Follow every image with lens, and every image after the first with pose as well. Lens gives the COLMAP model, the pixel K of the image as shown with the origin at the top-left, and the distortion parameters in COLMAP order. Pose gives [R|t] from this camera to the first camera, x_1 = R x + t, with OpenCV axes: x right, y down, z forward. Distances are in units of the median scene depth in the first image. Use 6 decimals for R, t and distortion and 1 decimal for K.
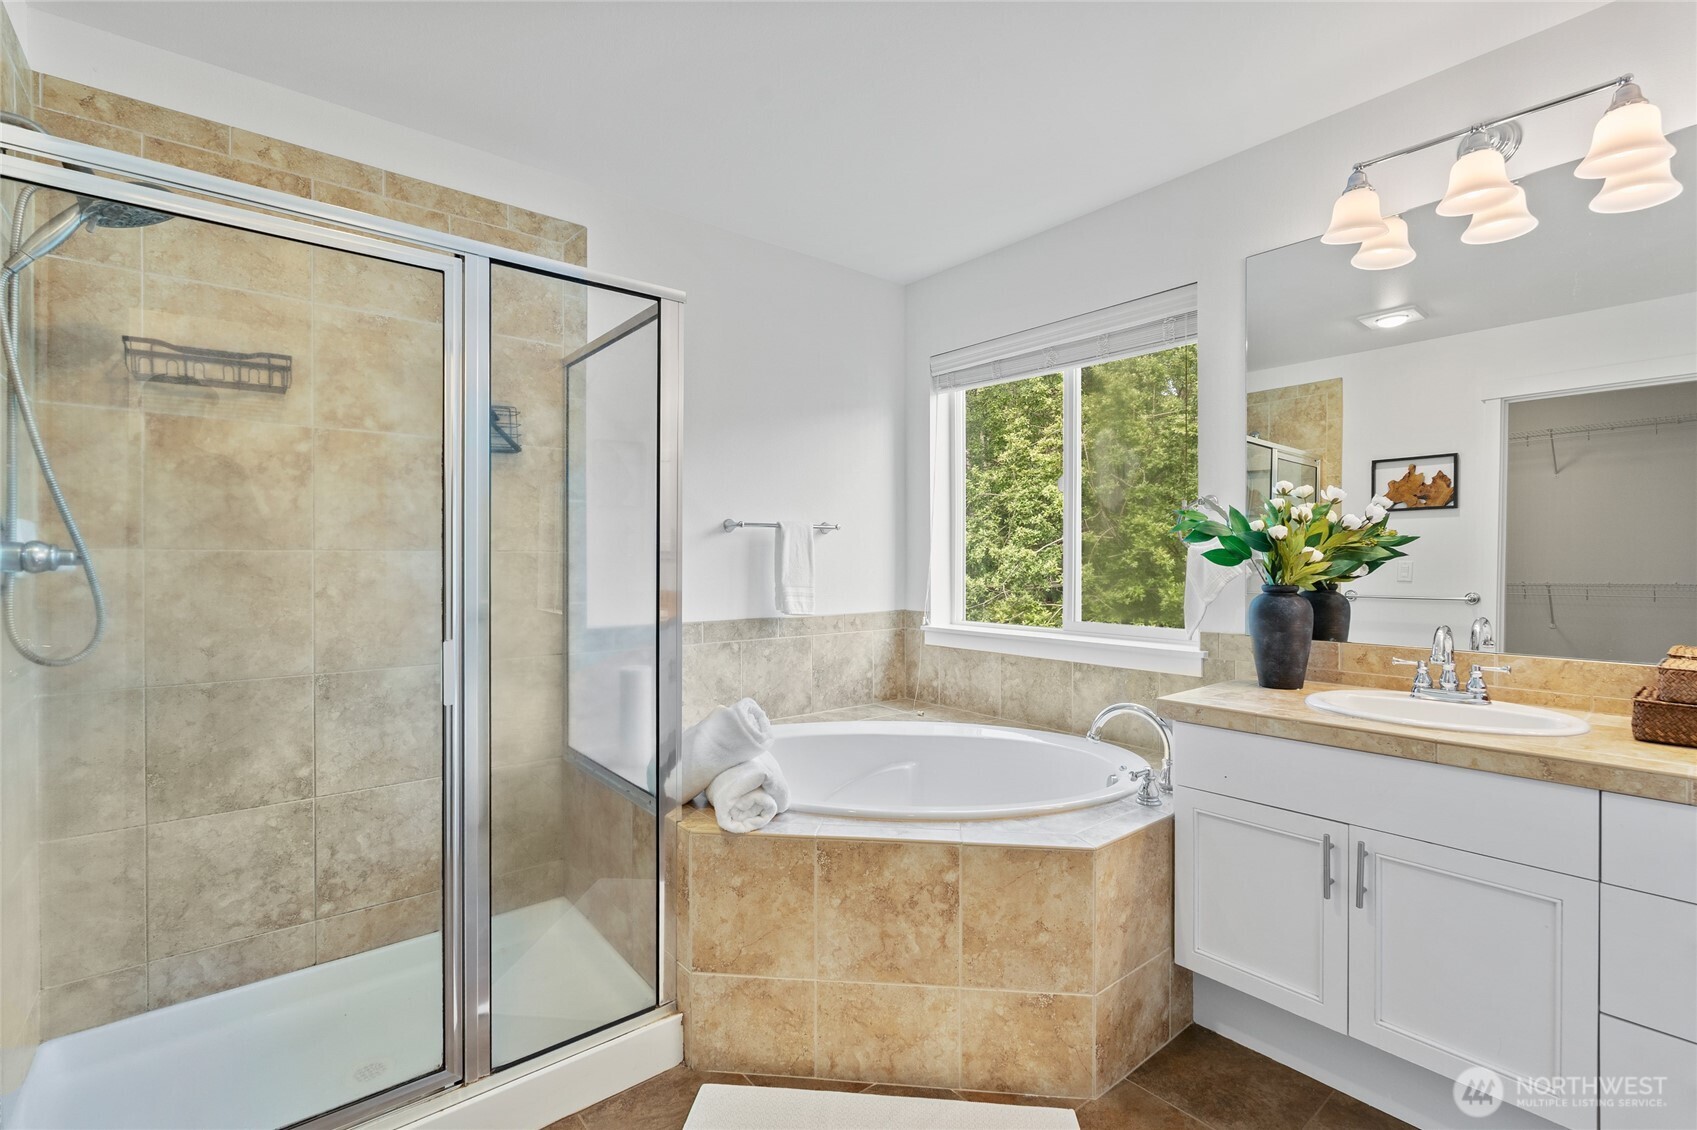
lens RADIAL K [[754.5, 0, 853.0], [0, 754.5, 561.4], [0, 0, 1]] dist [-0.002259, -0.000388]
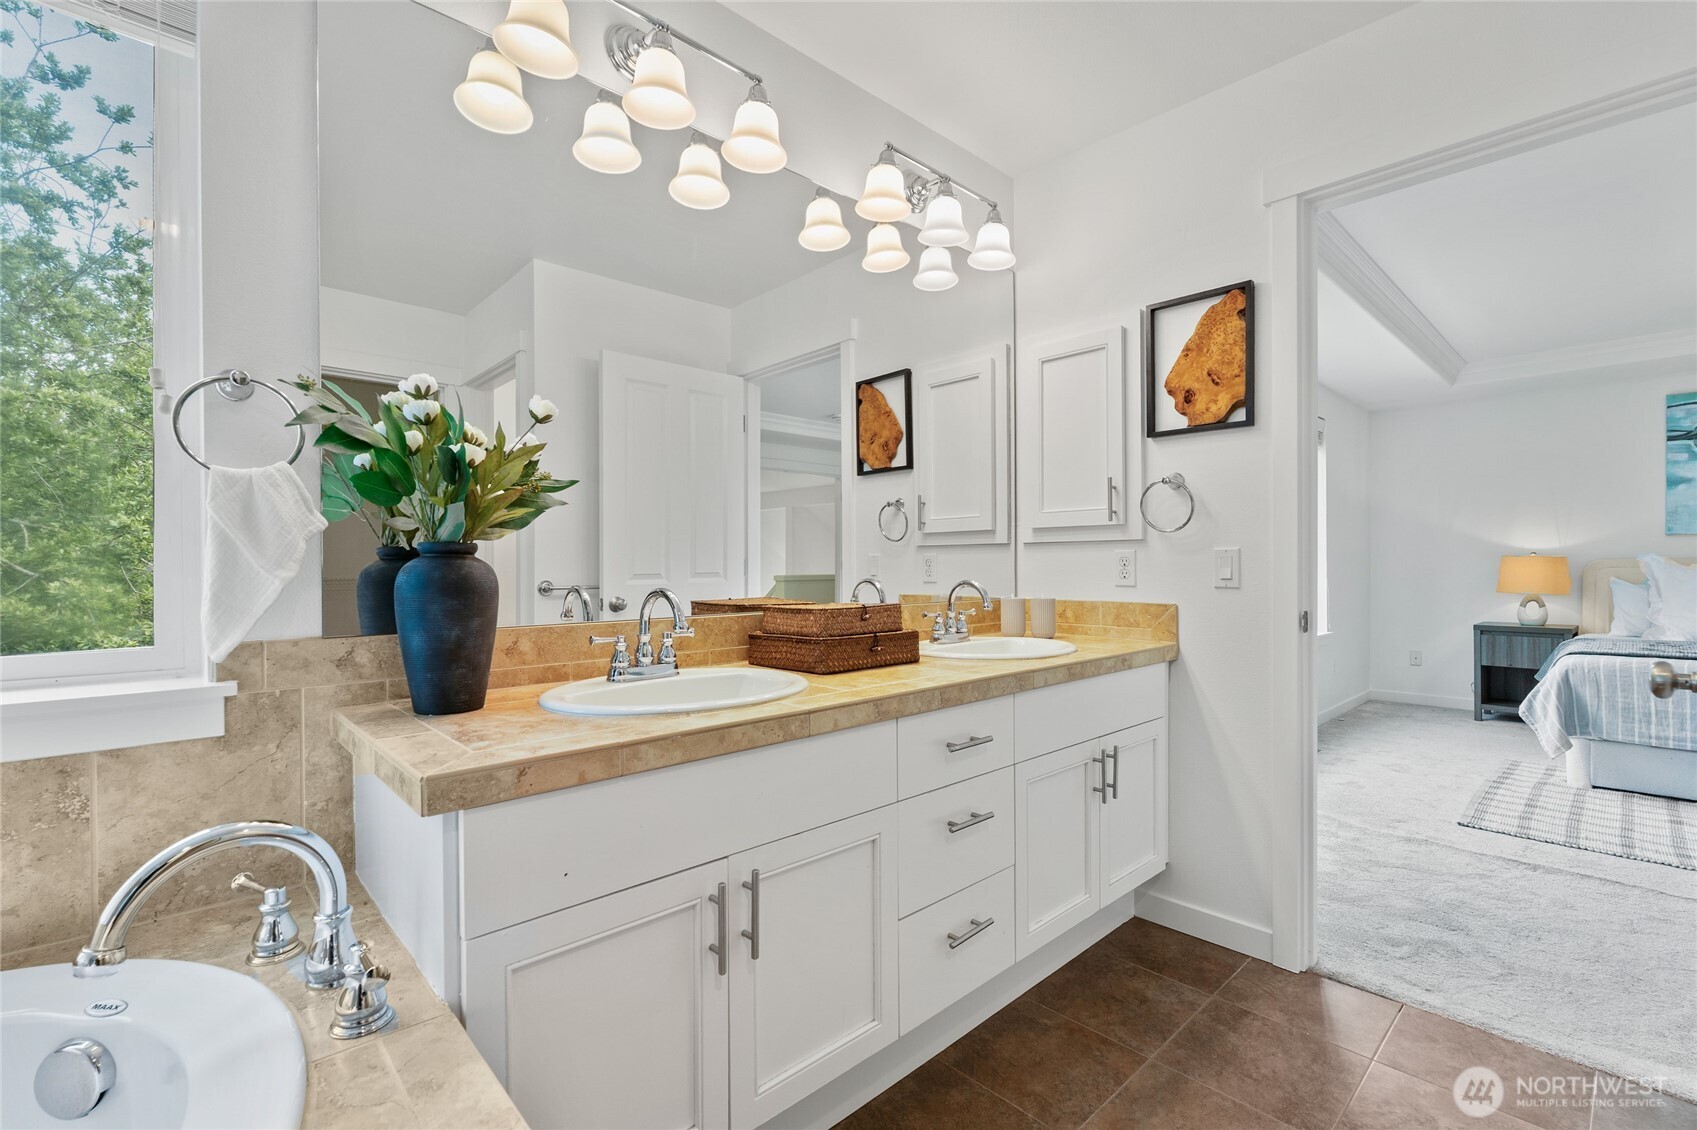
lens RADIAL K [[754.5, 0, 856.3], [0, 754.5, 574.3], [0, 0, 1]] dist [-0.002259, -0.000388]
pose [[-0.070696, -0.010771, 0.997440, -0.064683], [0.006163, 0.999918, 0.011235, 0.055329], [-0.997479, 0.006942, -0.070623, 0.753391]]
